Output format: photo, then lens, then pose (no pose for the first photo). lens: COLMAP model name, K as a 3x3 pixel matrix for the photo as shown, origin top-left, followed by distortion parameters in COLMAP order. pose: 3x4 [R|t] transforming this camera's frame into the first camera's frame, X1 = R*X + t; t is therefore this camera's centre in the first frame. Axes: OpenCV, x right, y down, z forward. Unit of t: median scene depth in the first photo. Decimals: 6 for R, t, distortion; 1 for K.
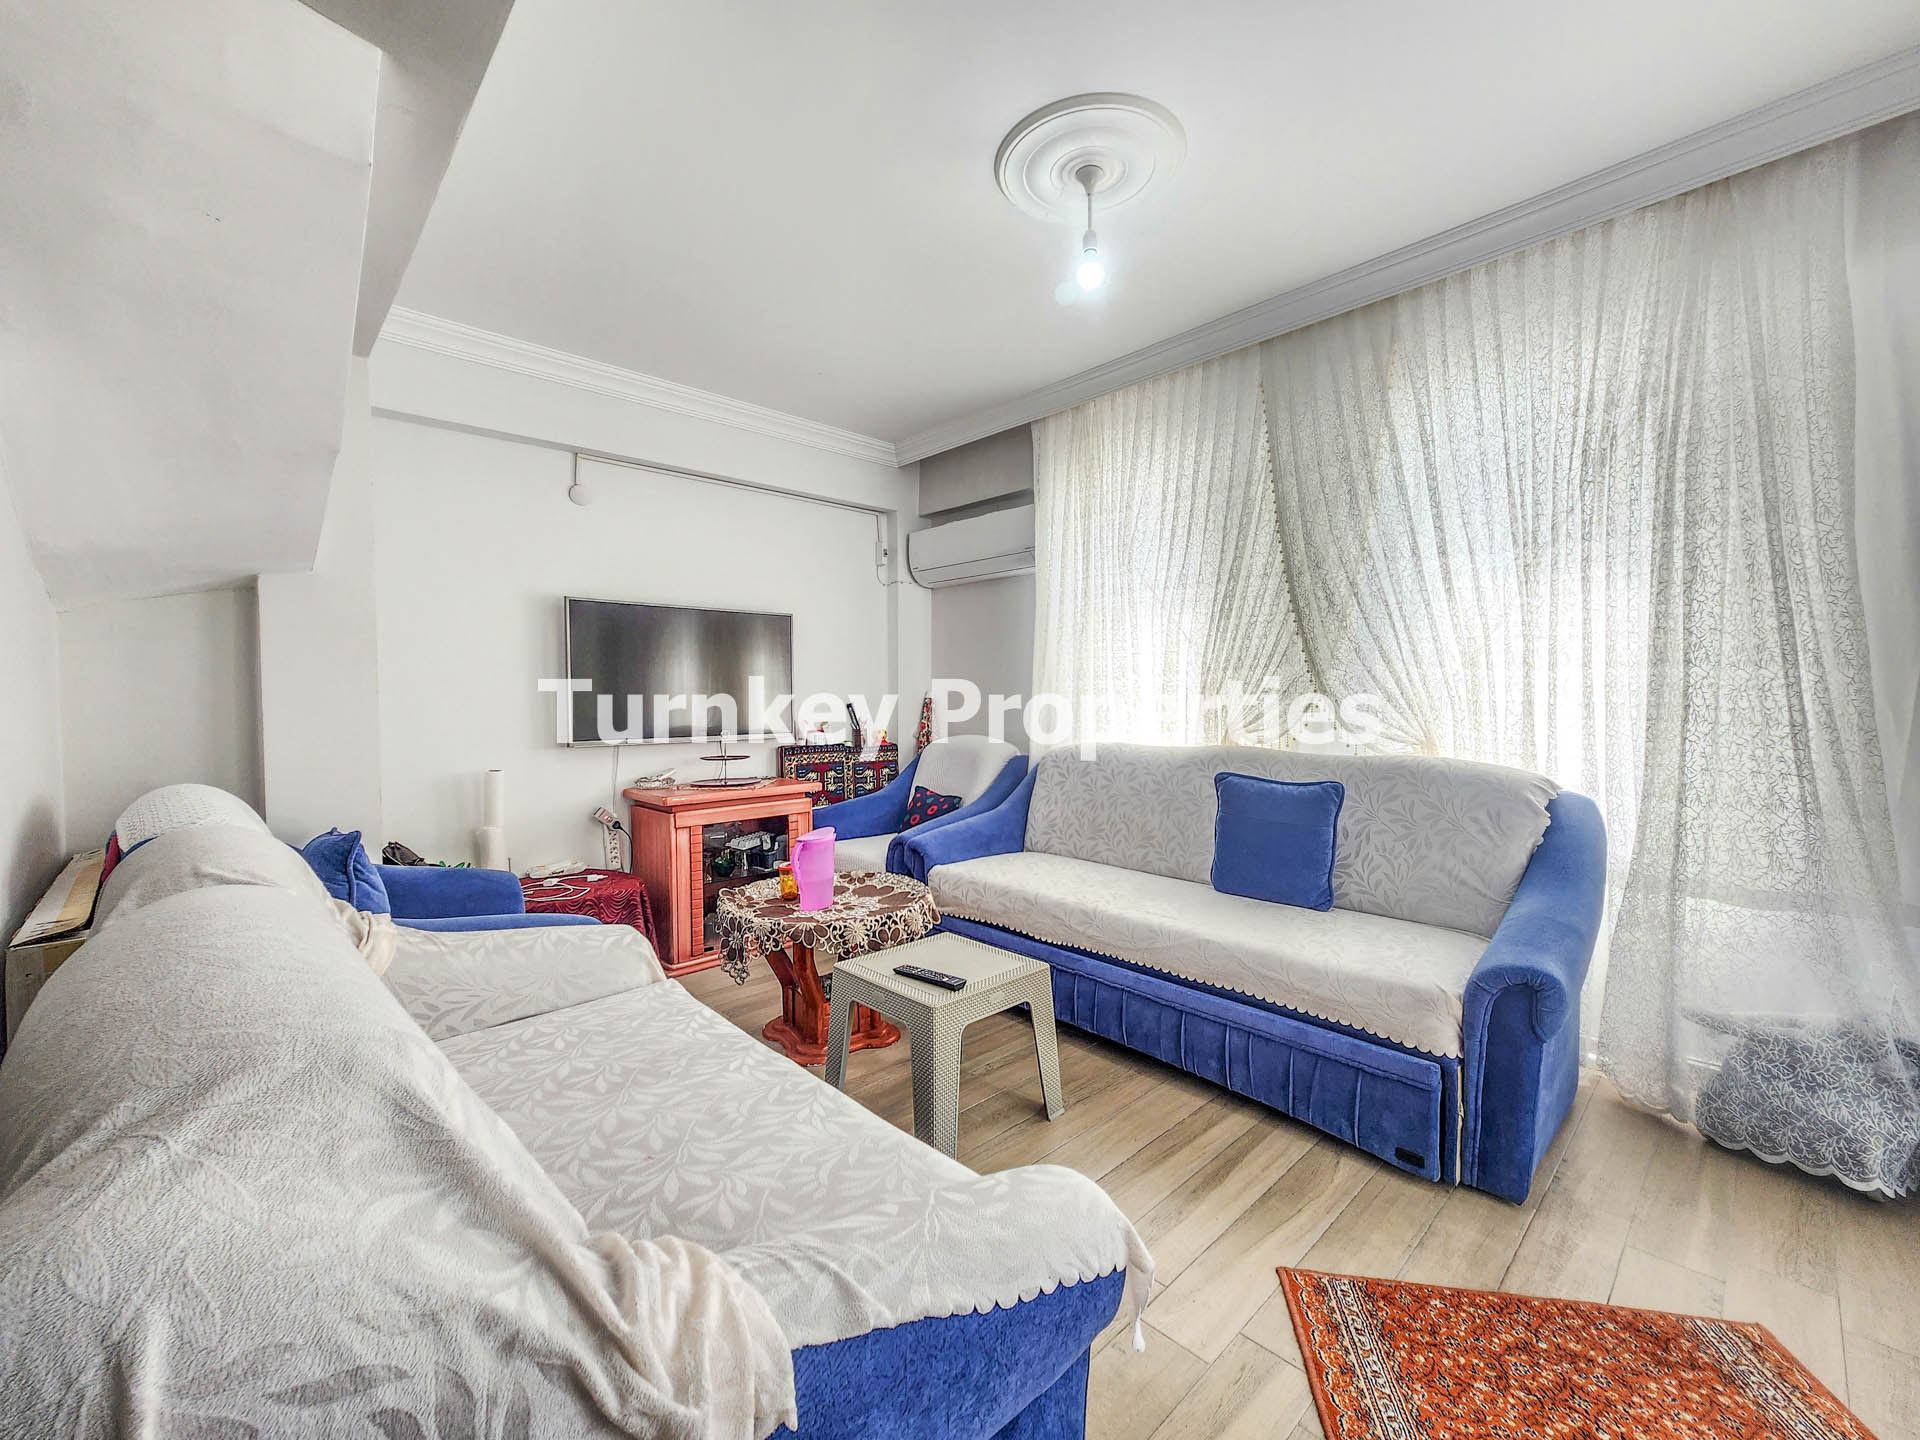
lens RADIAL K [[784.4, 0, 969.8], [0, 784.4, 716.6], [0, 0, 1]] dist [0.000790, 0.000342]
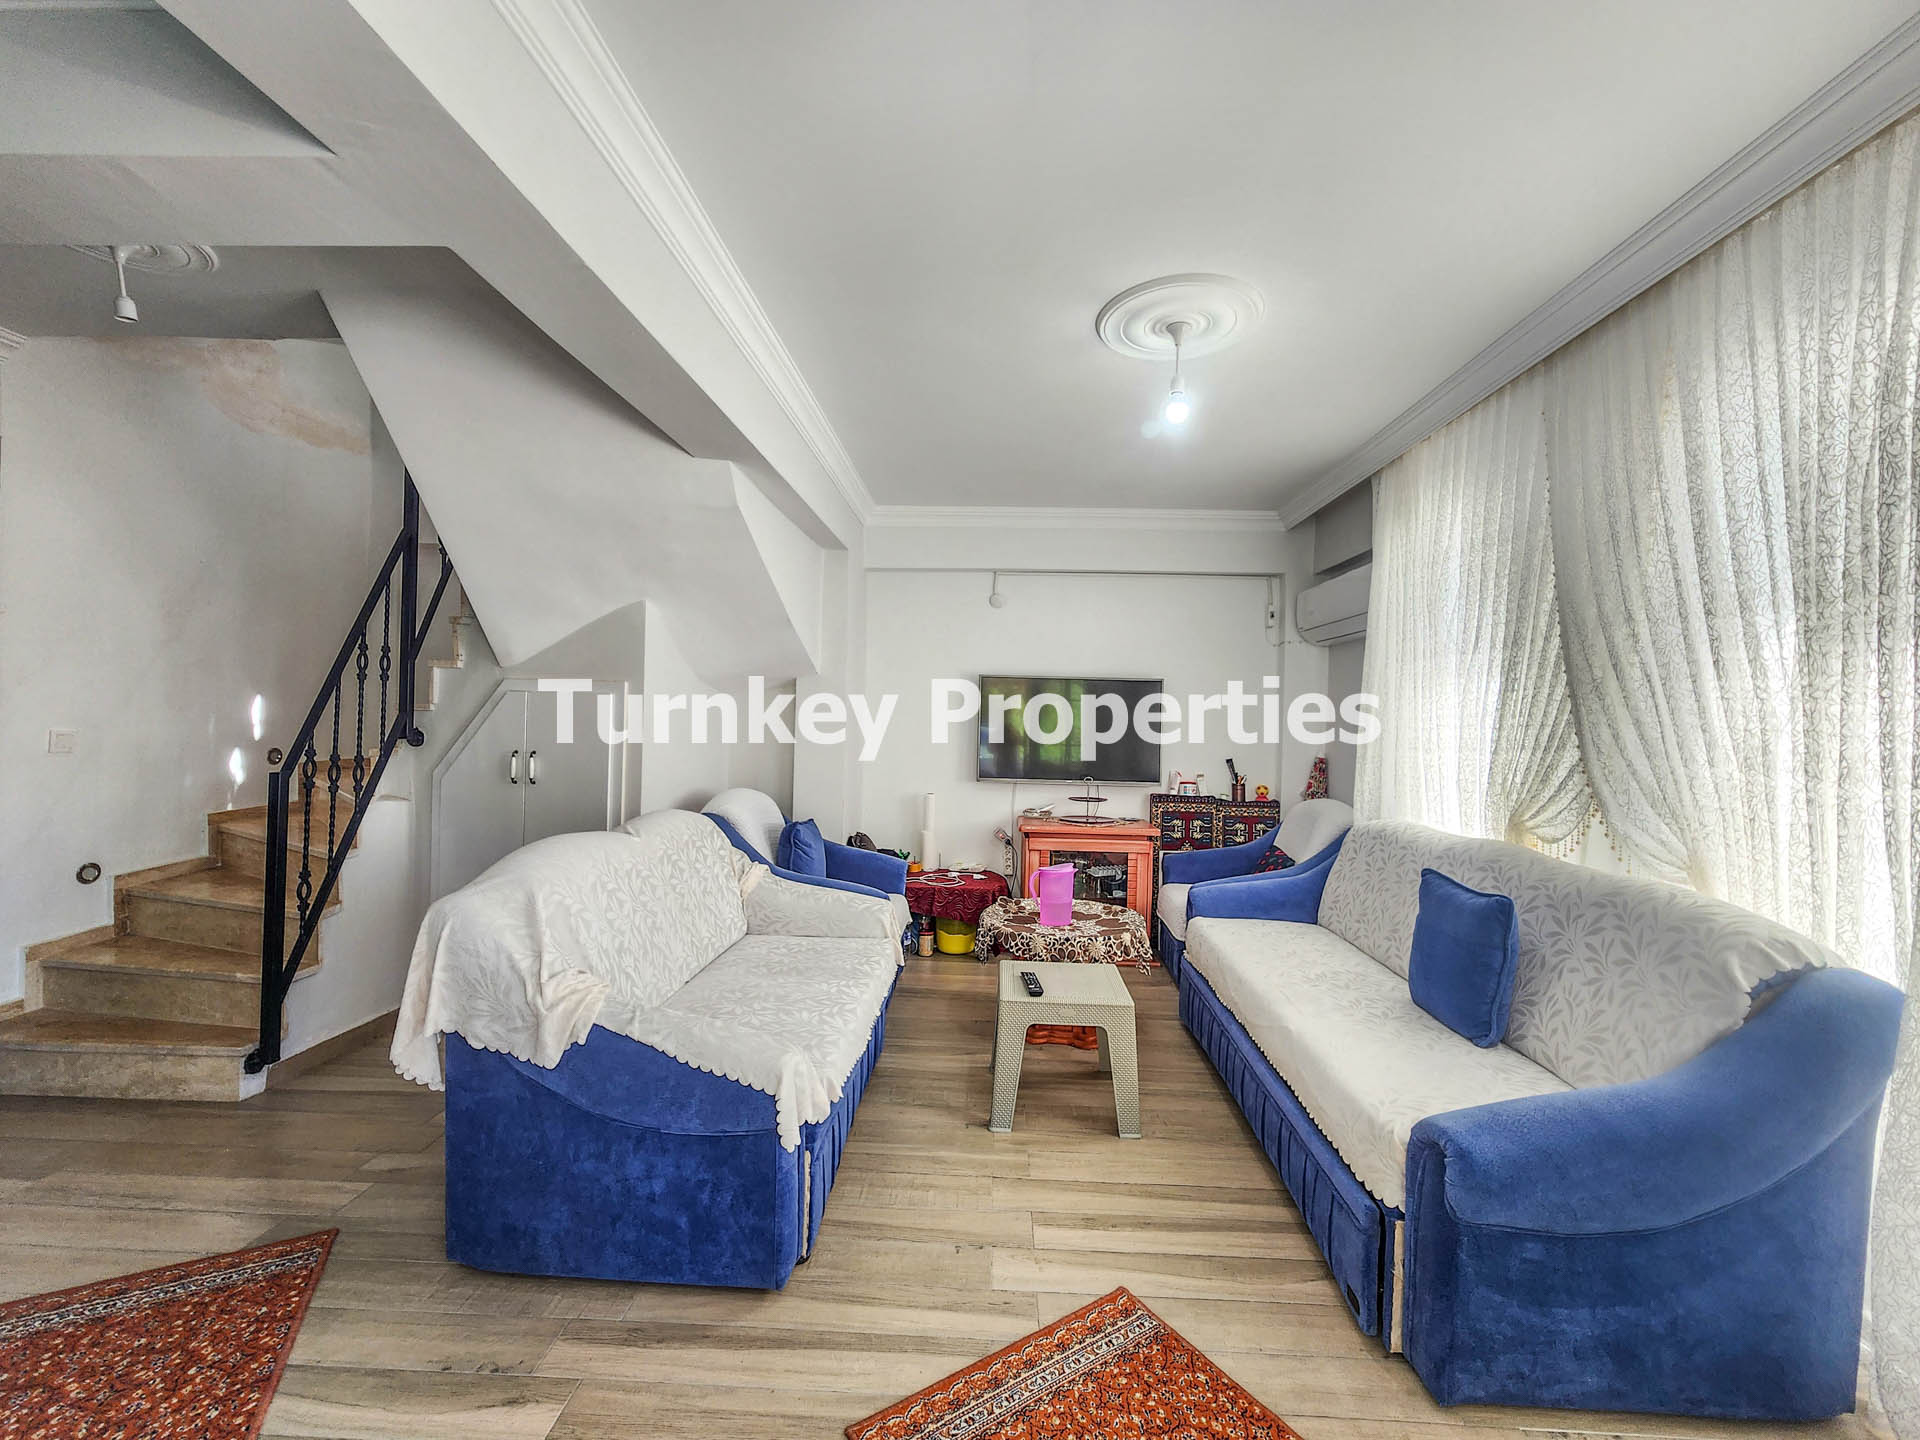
lens RADIAL K [[784.4, 0, 966.0], [0, 784.4, 720.8], [0, 0, 1]] dist [0.000790, 0.000342]
pose [[0.699020, 0.021591, -0.714776, 0.651322], [-0.047050, 0.998767, -0.015844, -0.063494], [0.713553, 0.044706, 0.699174, -0.006334]]
